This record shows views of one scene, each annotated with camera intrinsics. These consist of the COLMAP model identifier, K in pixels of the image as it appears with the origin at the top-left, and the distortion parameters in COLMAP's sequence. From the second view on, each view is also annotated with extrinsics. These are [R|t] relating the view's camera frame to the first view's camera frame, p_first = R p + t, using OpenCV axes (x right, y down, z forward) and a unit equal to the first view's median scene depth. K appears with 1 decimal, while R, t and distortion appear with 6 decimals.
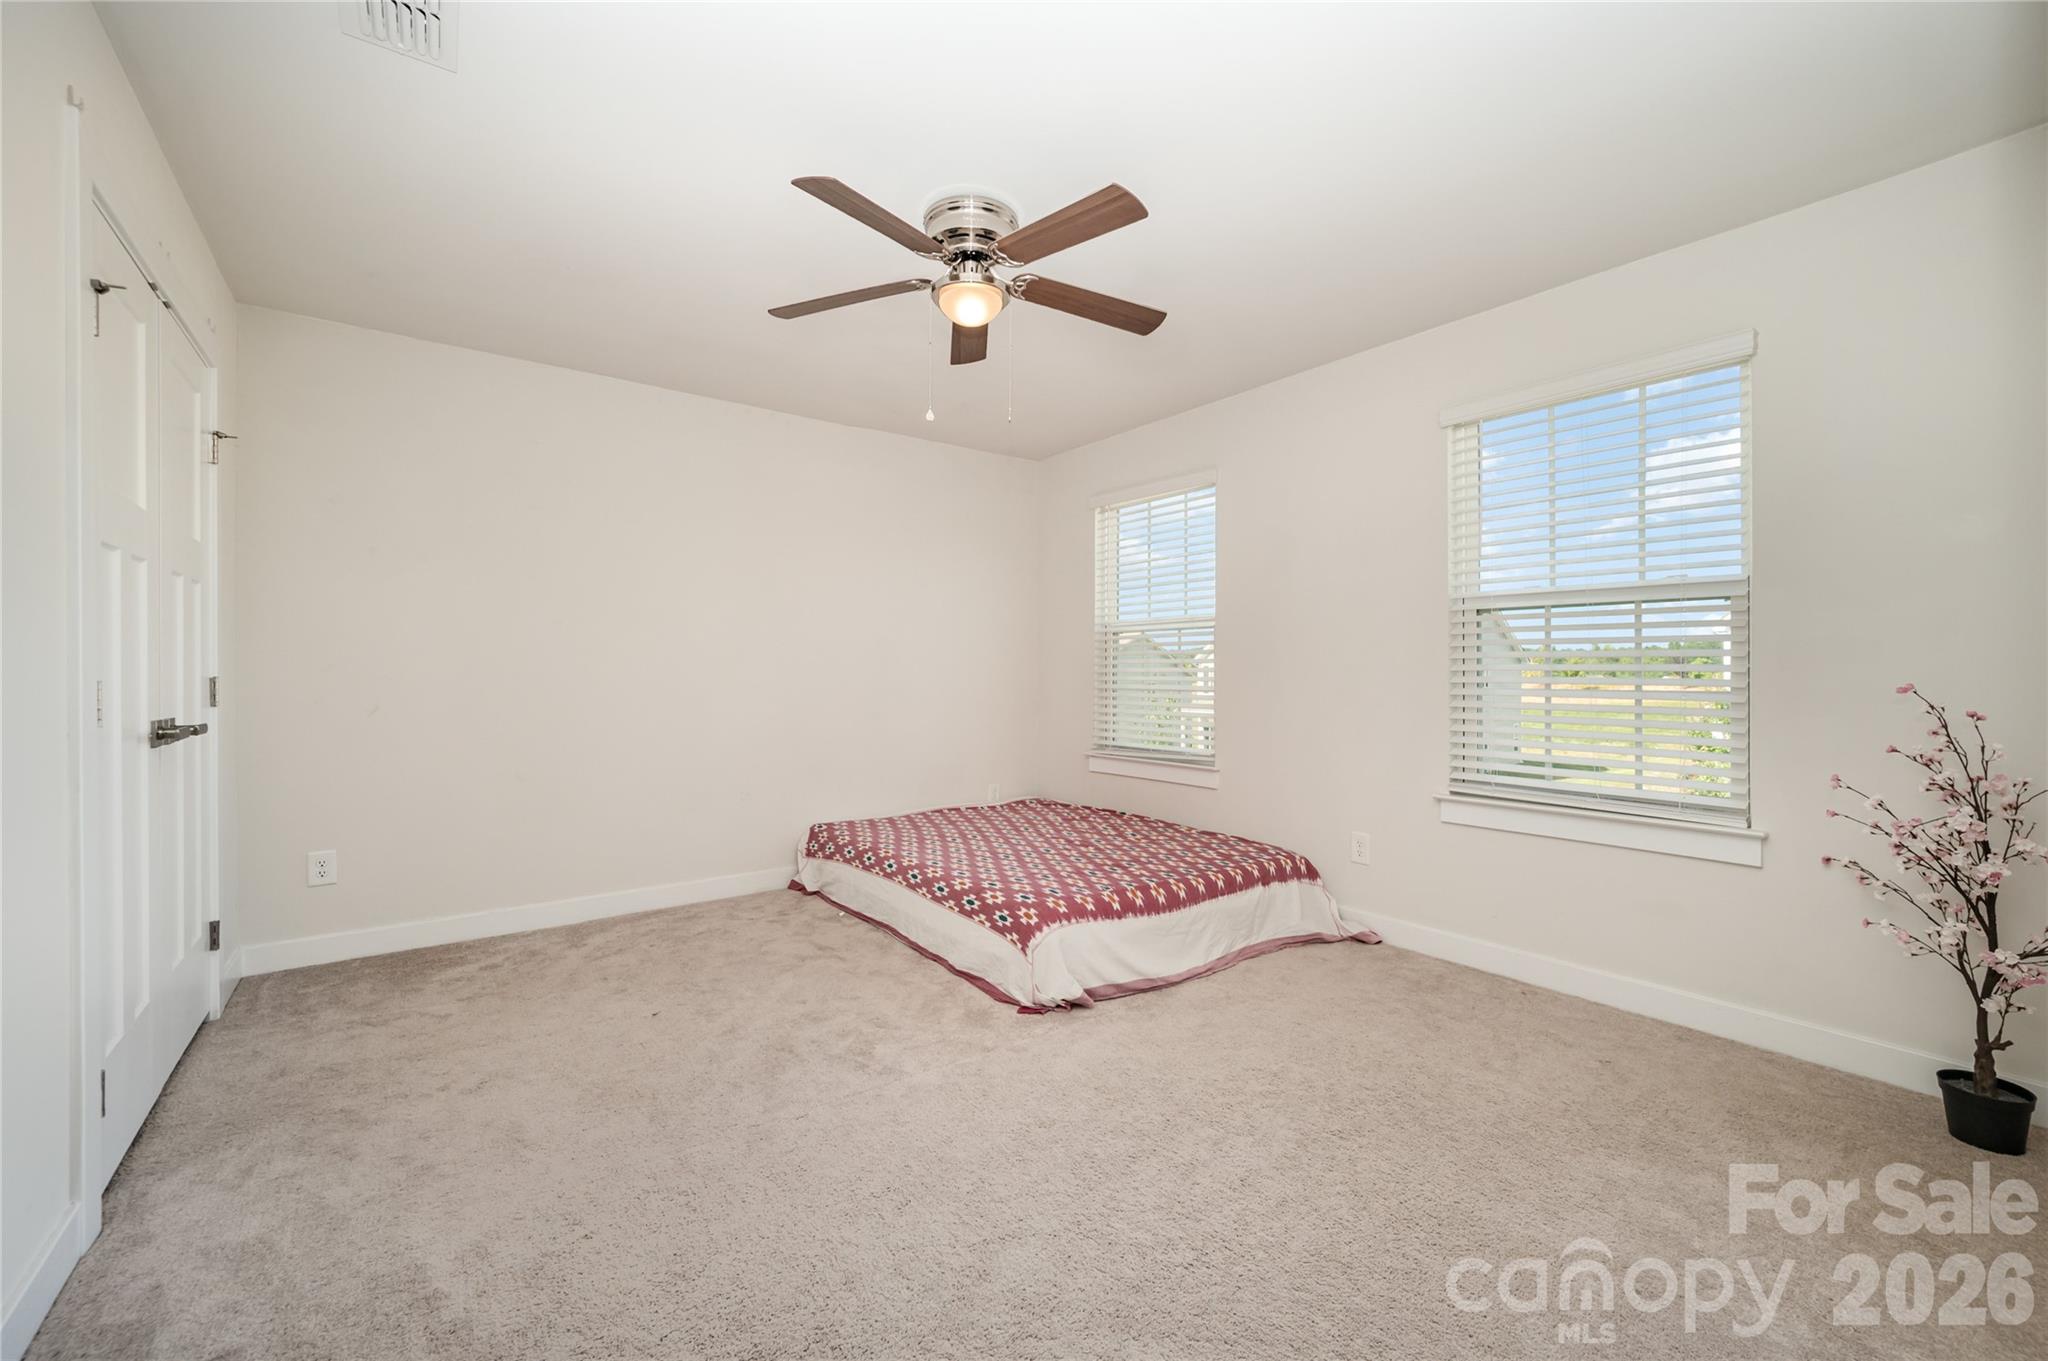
lens RADIAL K [[811.6, 0, 1011.9], [0, 811.6, 671.1], [0, 0, 1]] dist [-0.000058, -0.000270]
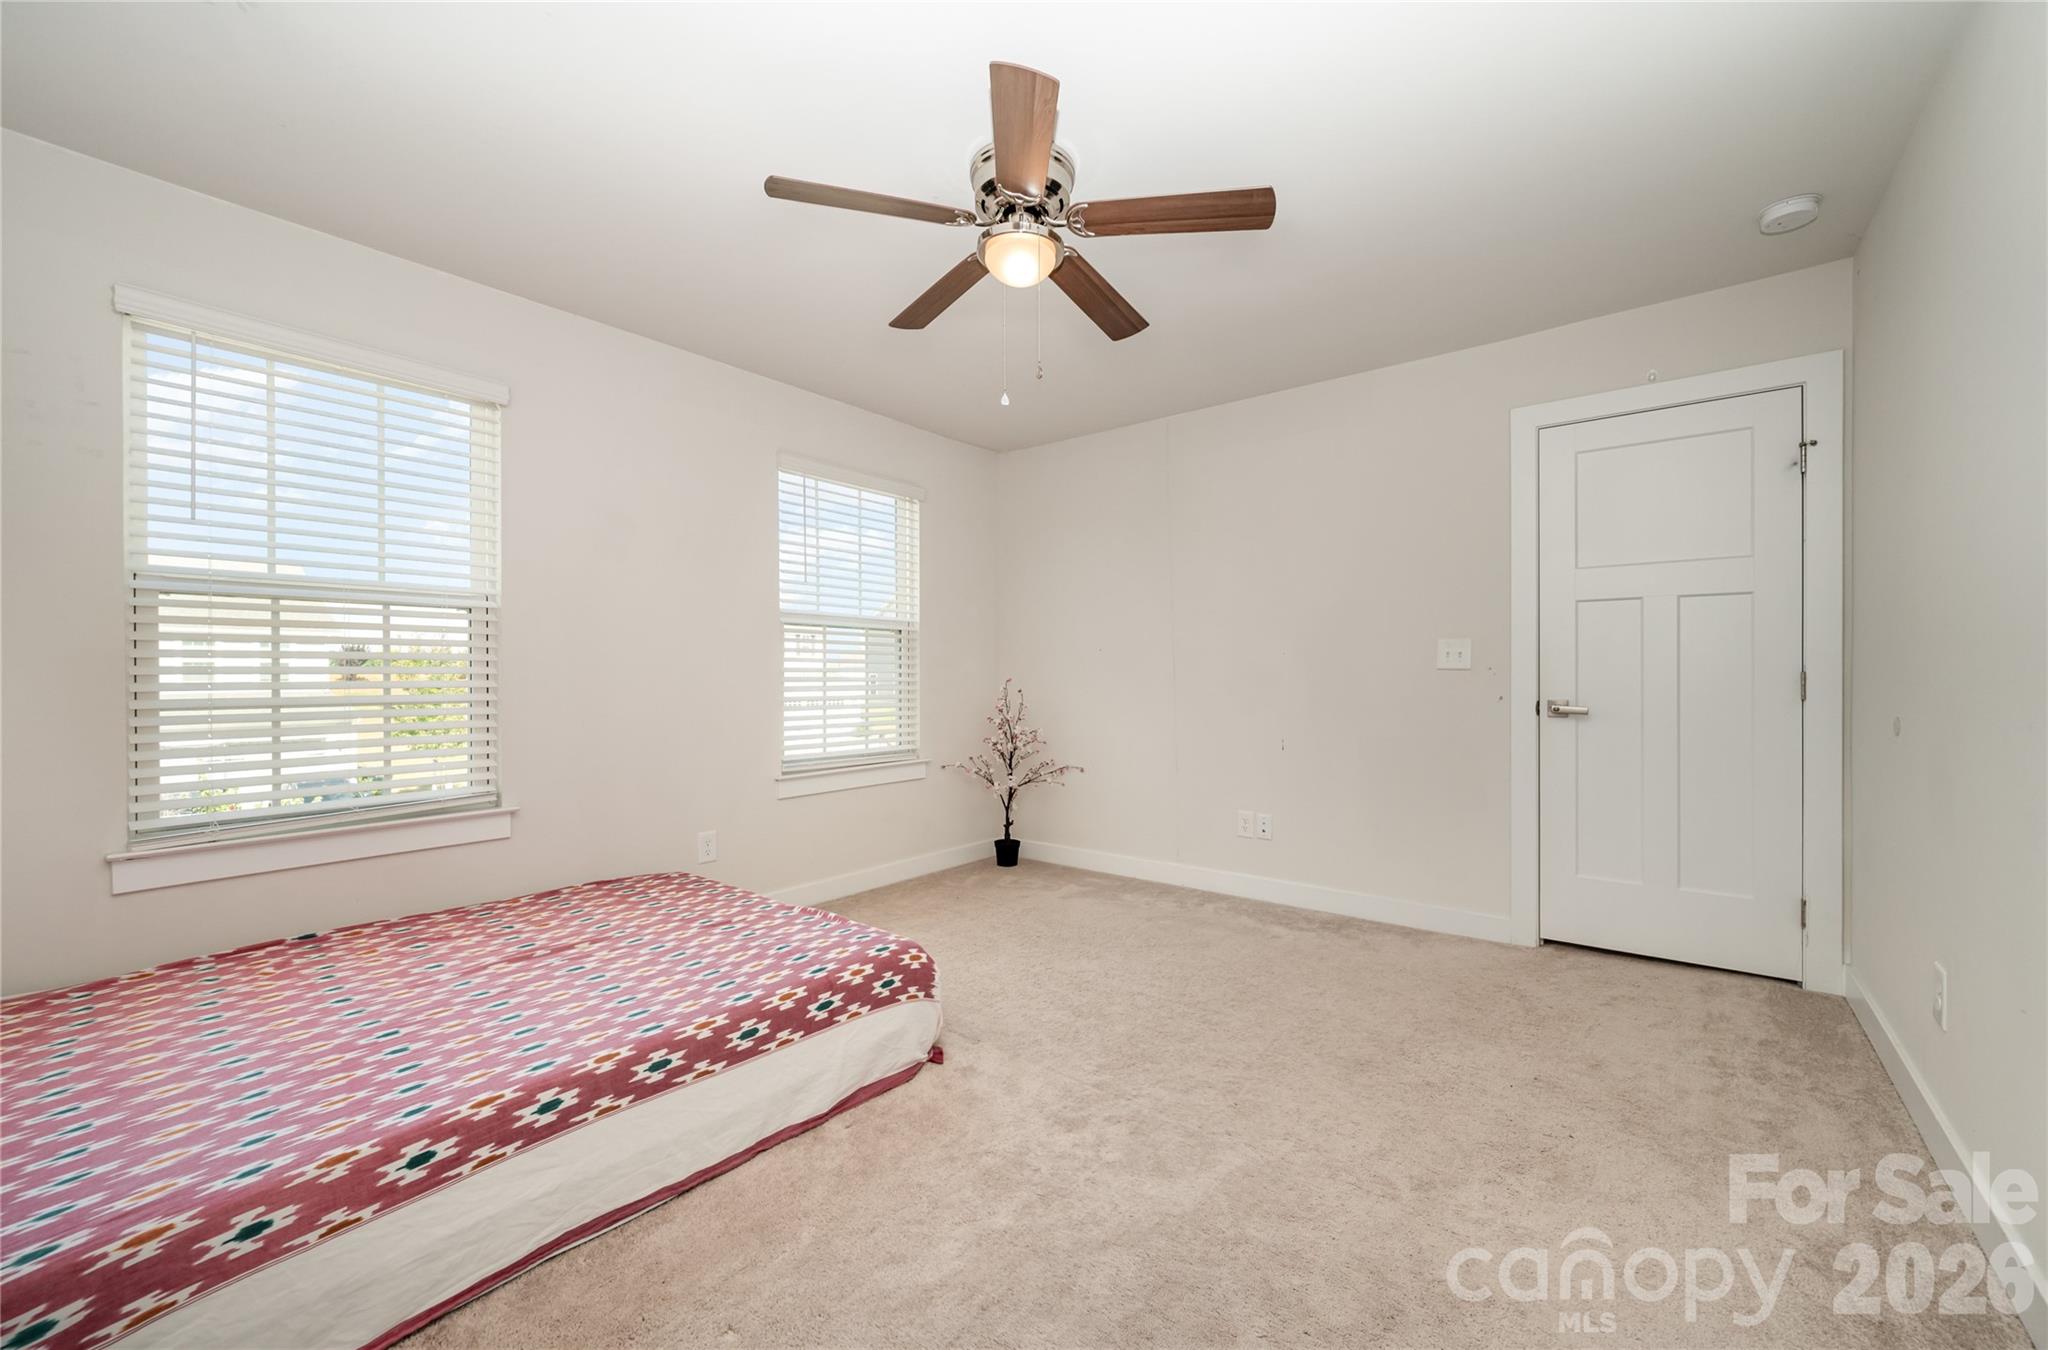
lens RADIAL K [[811.6, 0, 1034.4], [0, 811.6, 689.1], [0, 0, 1]] dist [-0.000058, -0.000270]
pose [[-0.259701, -0.017789, 0.965525, -0.562093], [0.001923, 0.999819, 0.018938, 0.002202], [-0.965687, 0.006775, -0.259620, 0.744427]]
